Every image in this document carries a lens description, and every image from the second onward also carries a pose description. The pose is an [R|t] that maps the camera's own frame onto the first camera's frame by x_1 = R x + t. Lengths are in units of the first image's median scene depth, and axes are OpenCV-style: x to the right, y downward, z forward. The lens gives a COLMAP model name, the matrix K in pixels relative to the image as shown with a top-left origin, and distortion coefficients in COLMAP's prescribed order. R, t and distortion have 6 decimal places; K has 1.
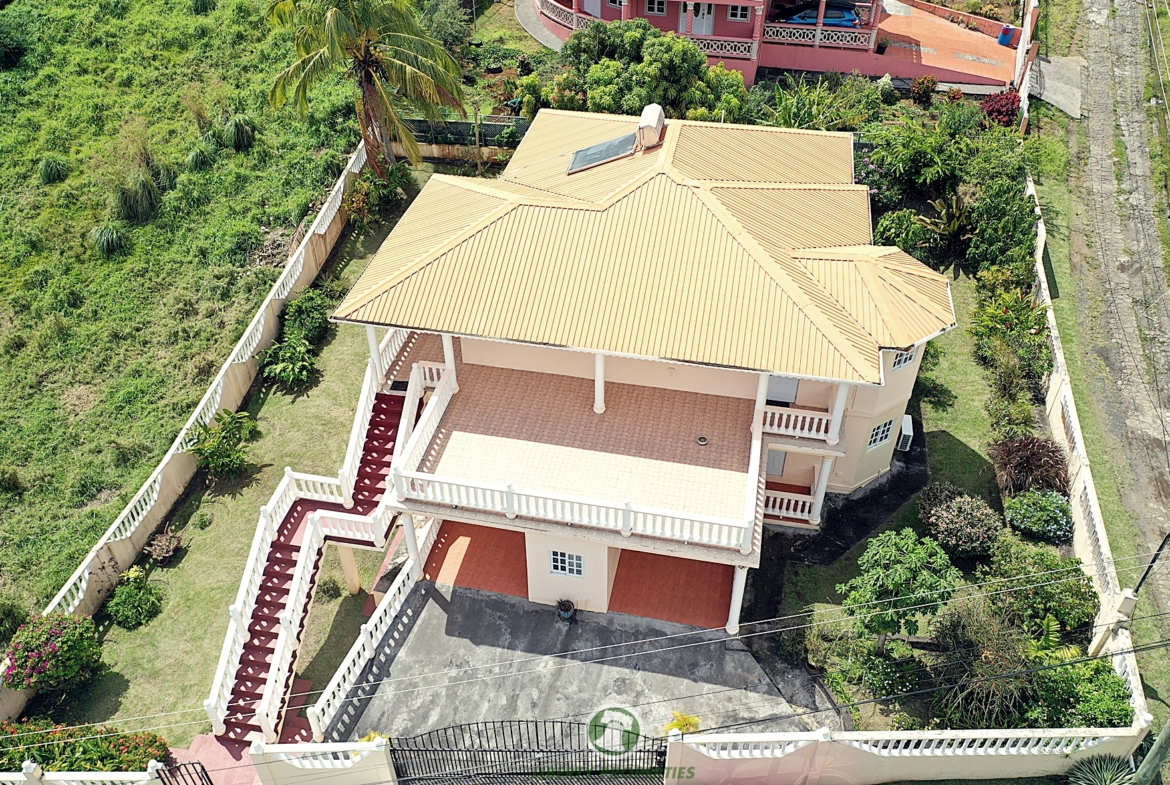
lens RADIAL K [[933.0, 0, 585.0], [0, 933.0, 392.5], [0, 0, 1]] dist [-0.002851, 0.001791]
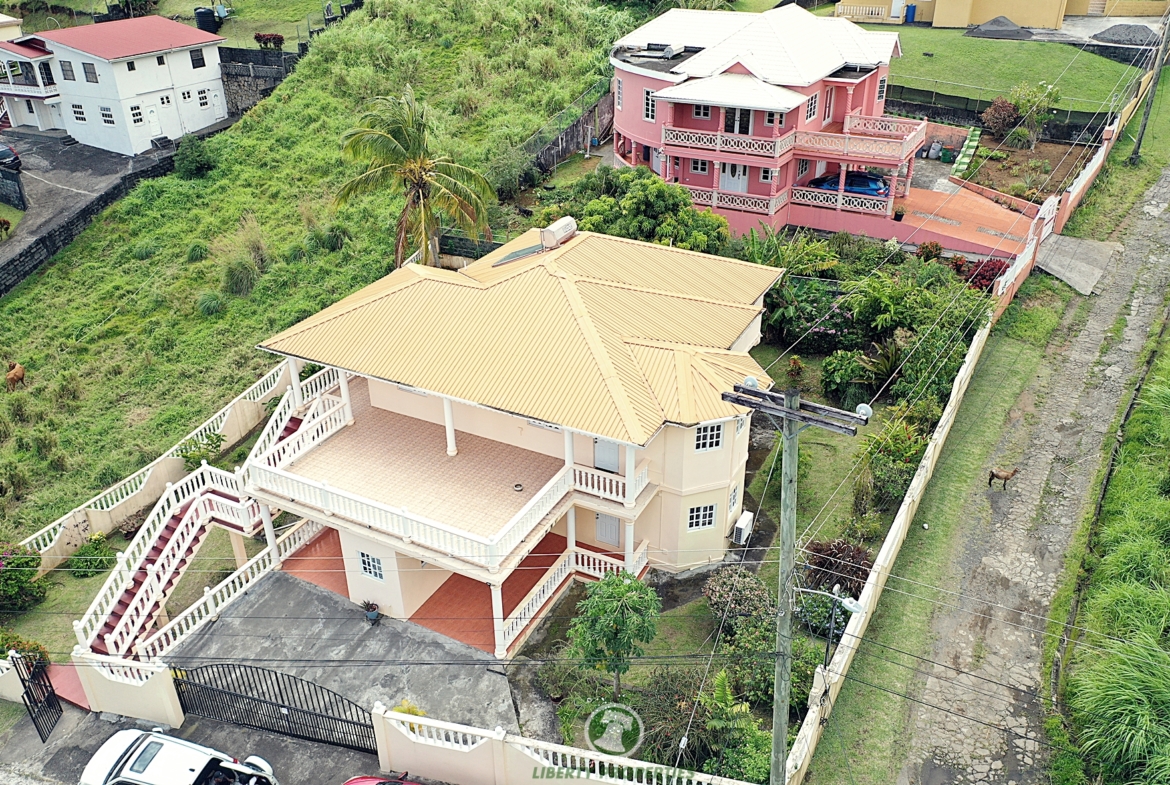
lens RADIAL K [[925.9, 0, 585.0], [0, 925.9, 392.5], [0, 0, 1]] dist [-0.003454, 0.004189]
pose [[0.961423, 0.126130, -0.244452, 0.271230], [-0.169480, 0.971579, -0.165257, 0.065396], [0.216660, 0.200312, 0.955475, -0.049026]]
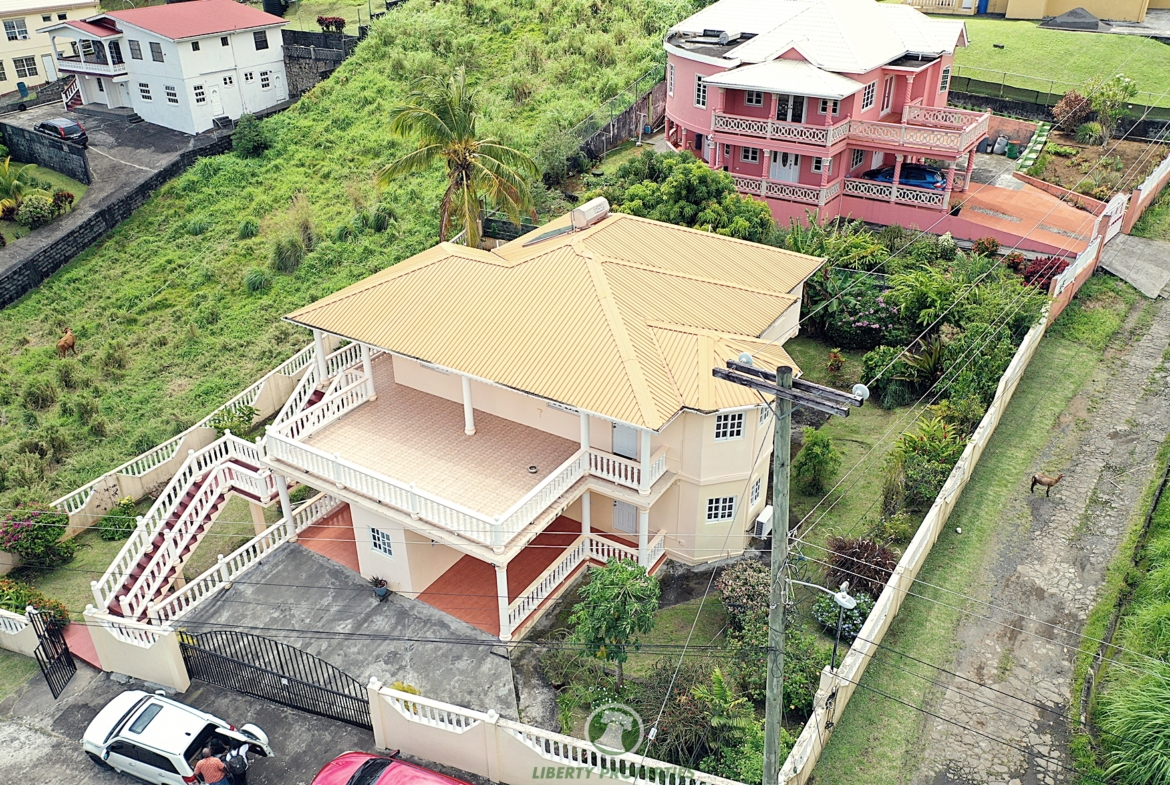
lens RADIAL K [[925.2, 0, 585.0], [0, 925.2, 392.5], [0, 0, 1]] dist [-0.005316, 0.005890]
pose [[0.937402, 0.164813, -0.306779, 0.296275], [-0.218139, 0.964577, -0.148345, 0.066258], [0.271463, 0.205980, 0.940149, -0.024109]]
